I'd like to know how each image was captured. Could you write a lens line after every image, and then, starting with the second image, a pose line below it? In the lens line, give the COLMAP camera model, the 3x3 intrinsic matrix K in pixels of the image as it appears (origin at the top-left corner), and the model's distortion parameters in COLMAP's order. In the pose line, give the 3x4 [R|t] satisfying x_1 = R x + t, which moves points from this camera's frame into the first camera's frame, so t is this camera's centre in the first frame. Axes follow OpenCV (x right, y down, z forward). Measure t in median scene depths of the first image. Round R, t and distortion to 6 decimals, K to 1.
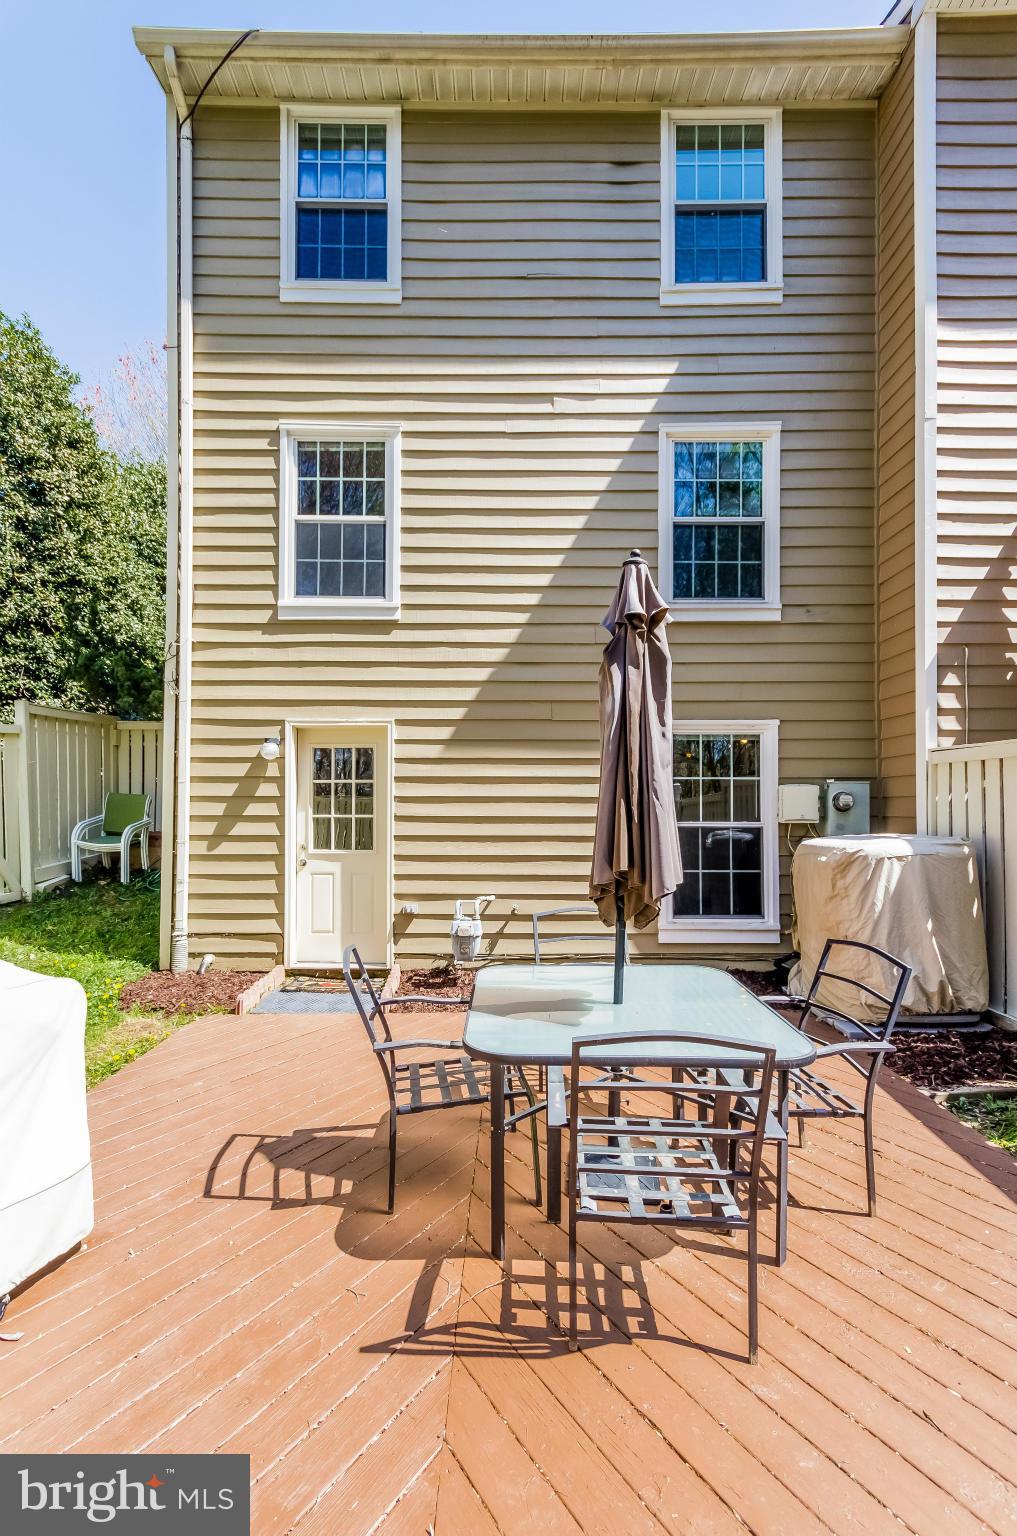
lens RADIAL K [[669.7, 0, 503.2], [0, 669.7, 796.2], [0, 0, 1]] dist [0.007225, 0.000827]
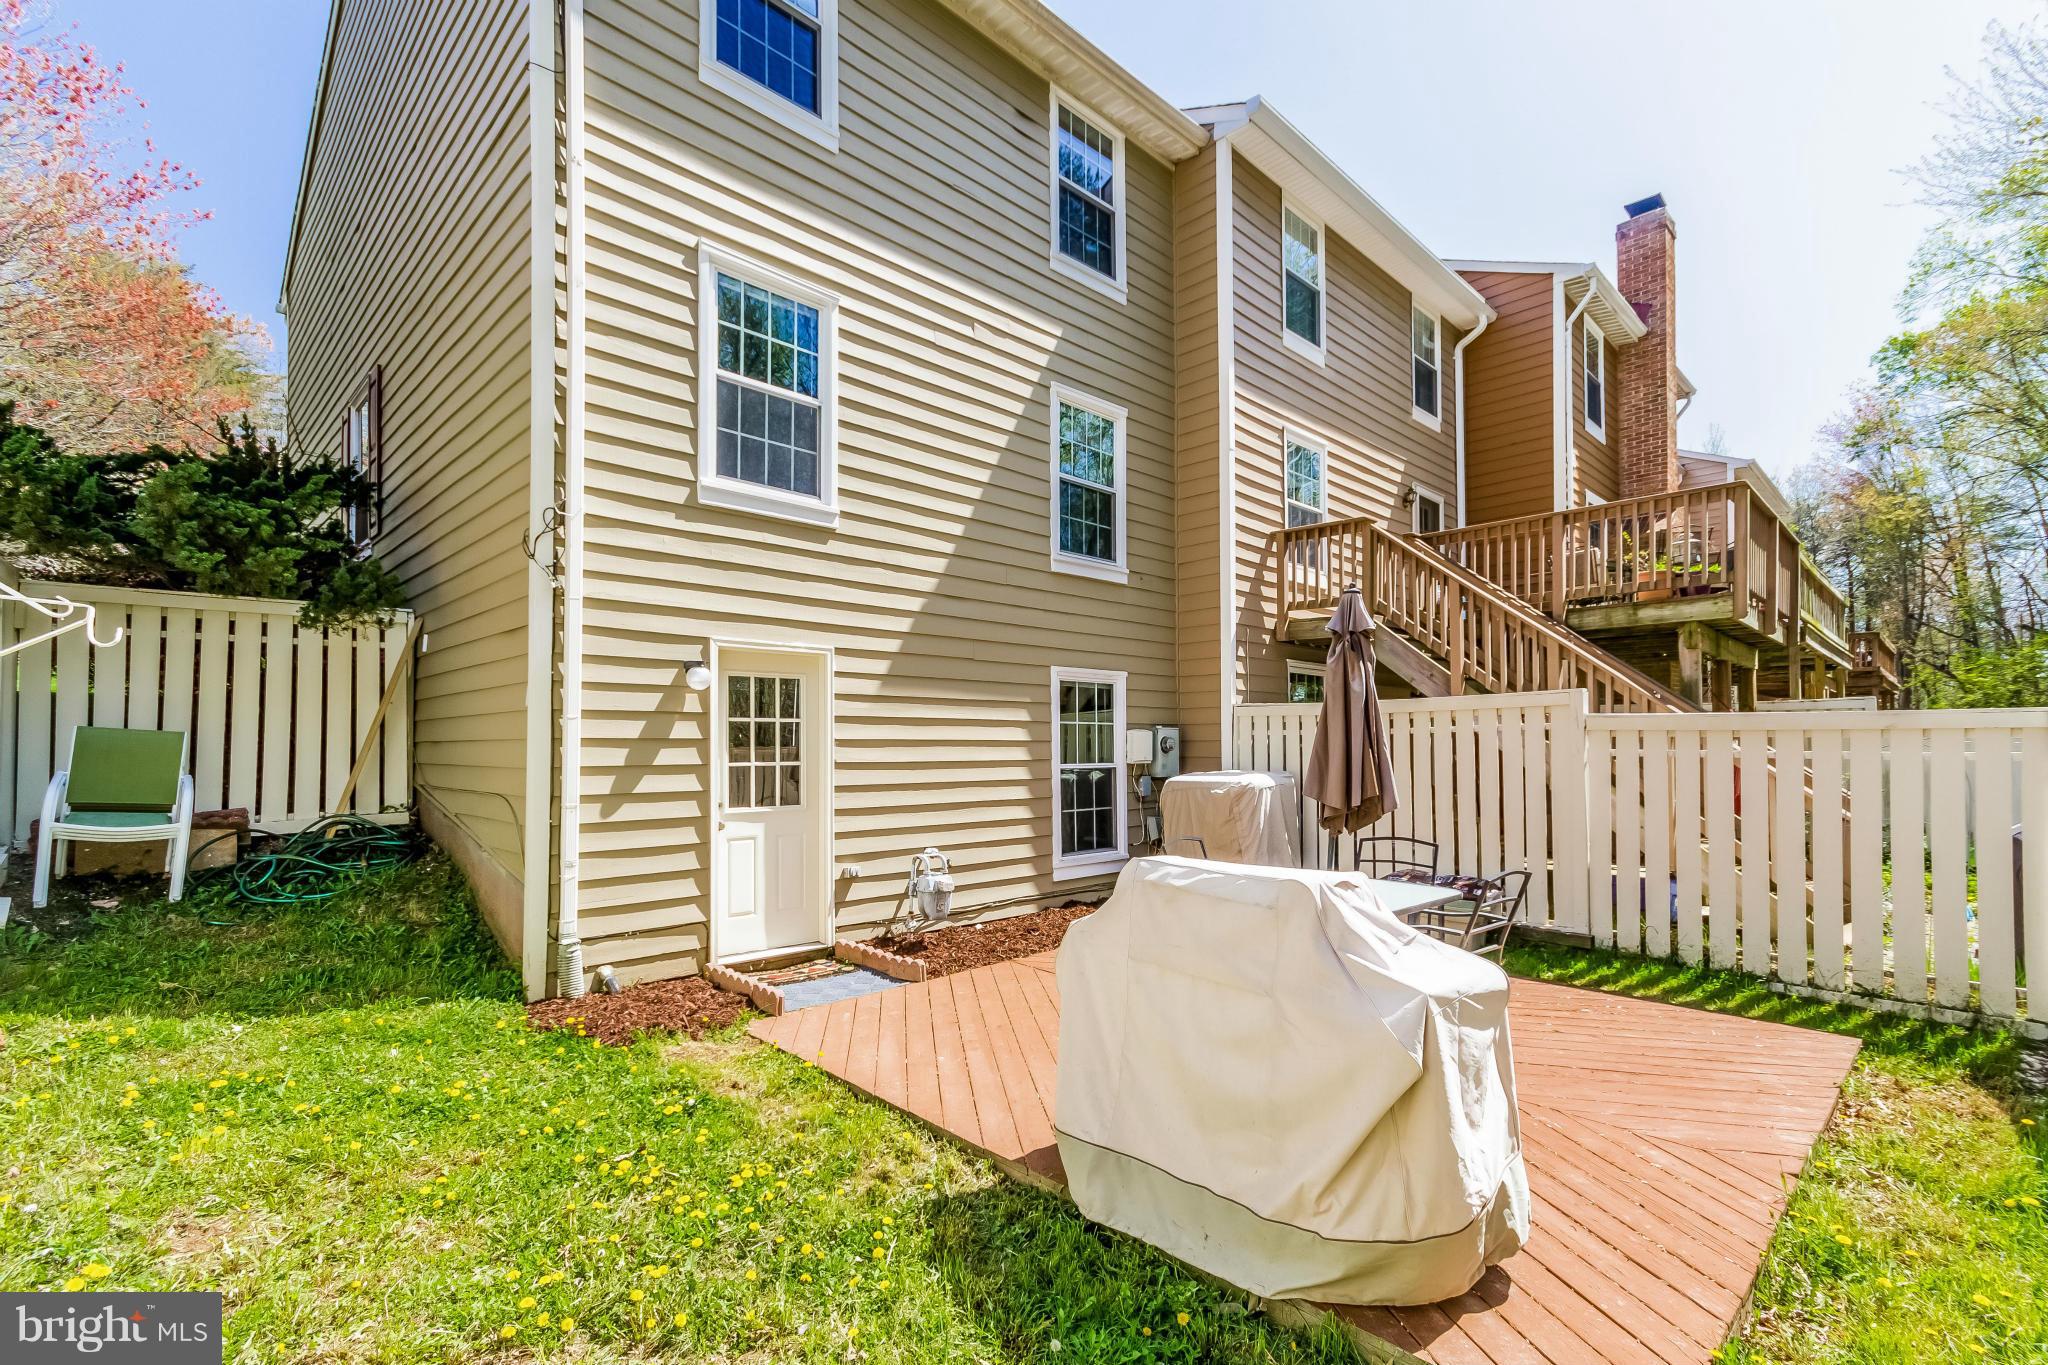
lens RADIAL K [[930.4, 0, 1025.5], [0, 930.4, 716.7], [0, 0, 1]] dist [0.003818, 0.000386]
pose [[0.710641, 0.018767, 0.703305, -0.802179], [-0.010614, 0.999816, -0.015953, -0.011712], [-0.703475, 0.003872, 0.710709, 0.006713]]
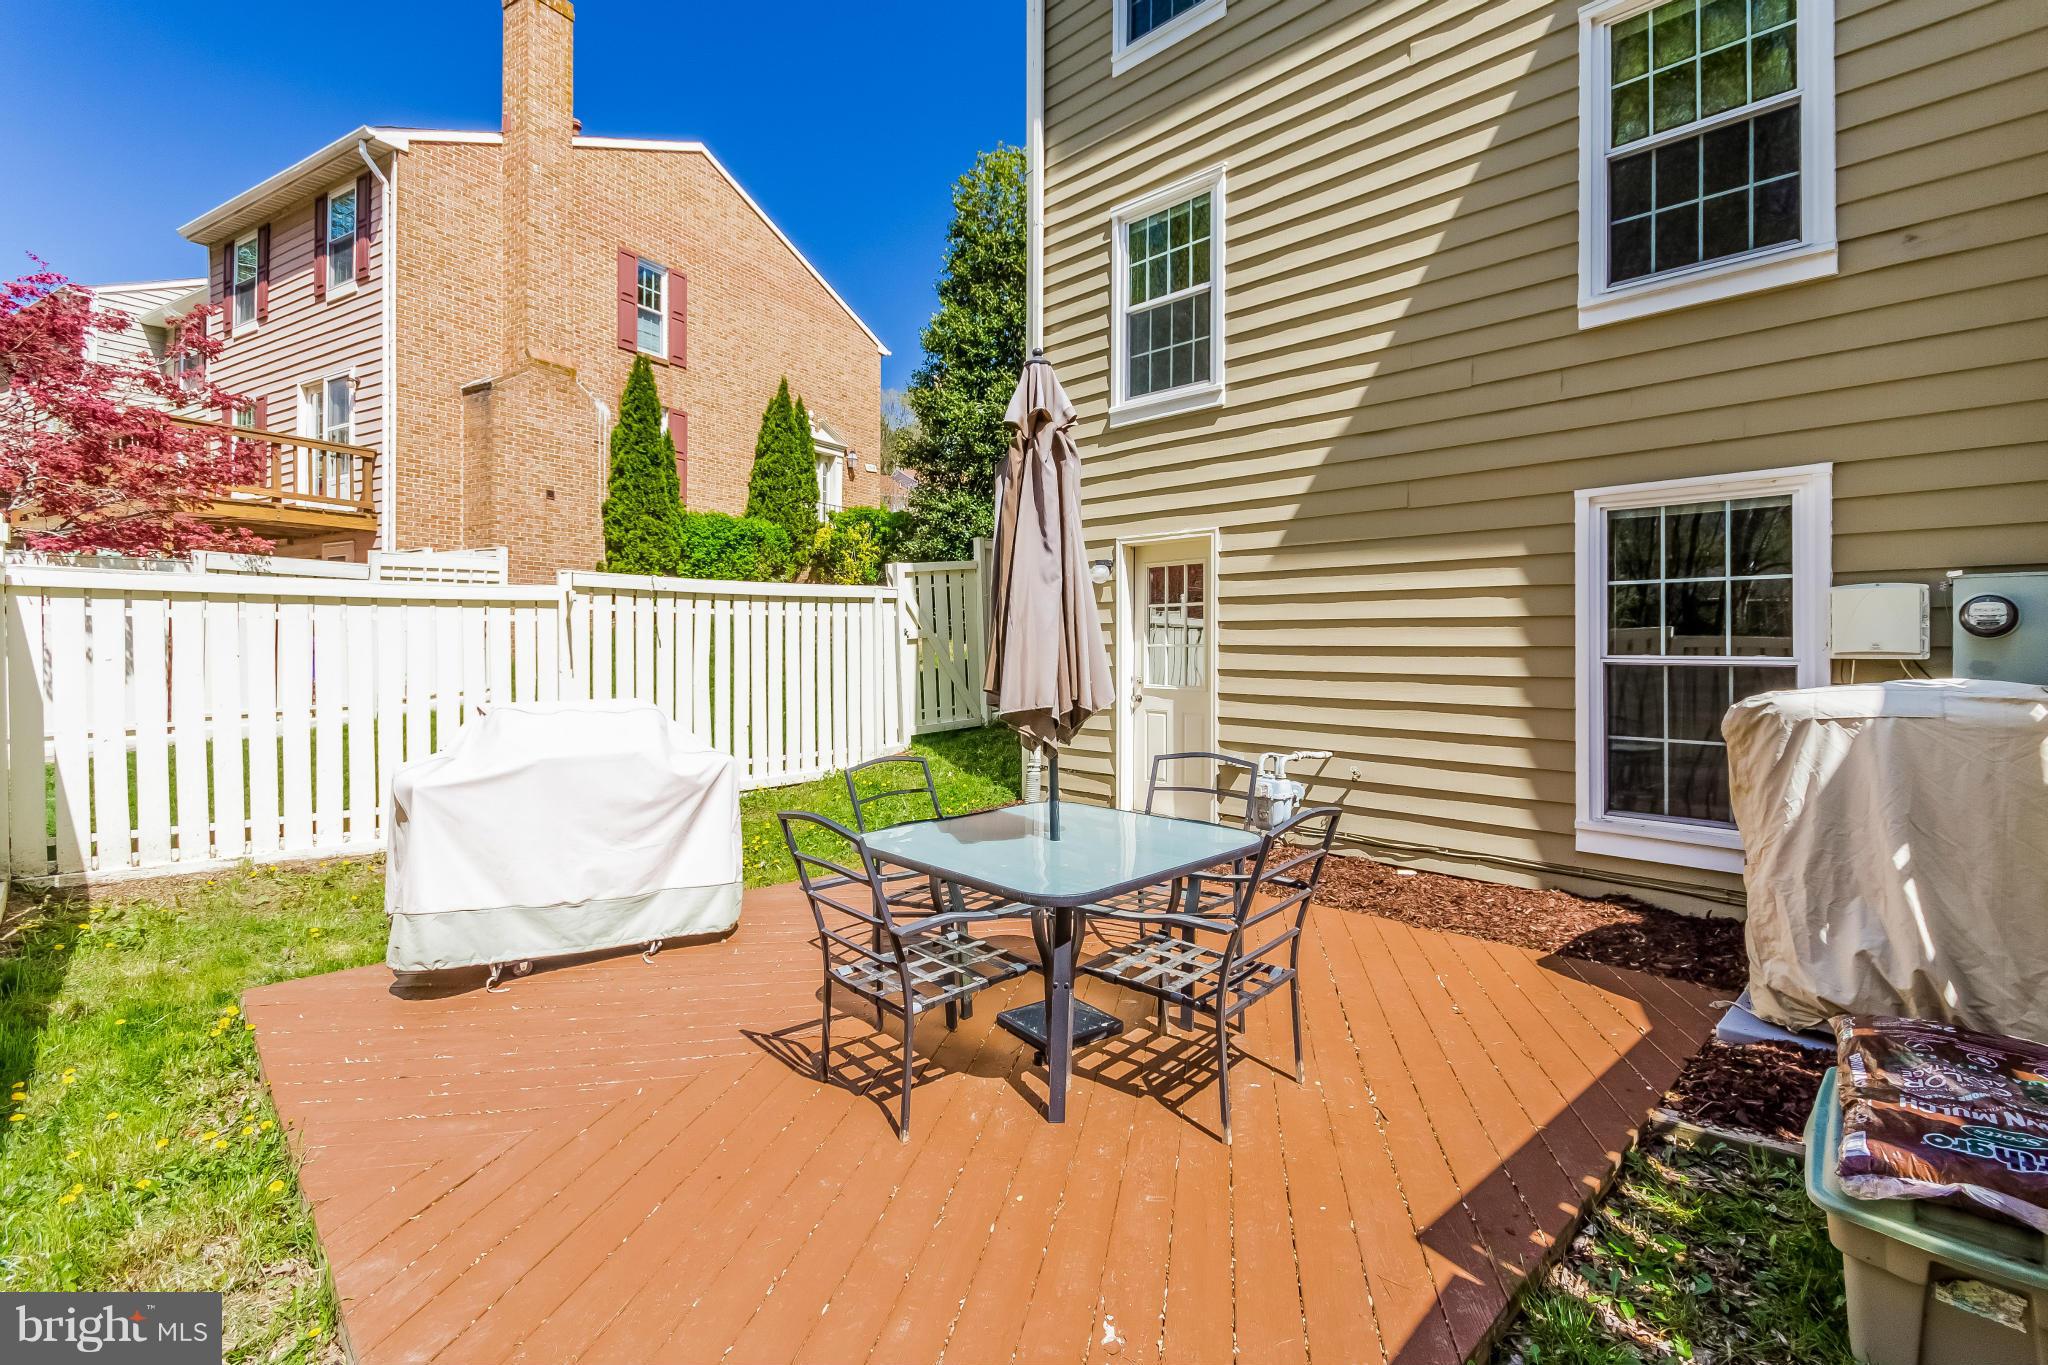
lens RADIAL K [[937.6, 0, 1029.6], [0, 937.6, 629.8], [0, 0, 1]] dist [-0.000849, -0.000011]
pose [[0.698648, -0.011688, -0.715370, 0.491199], [0.013467, 0.999904, -0.003184, 0.011016], [0.715338, -0.007409, 0.698739, 0.034446]]
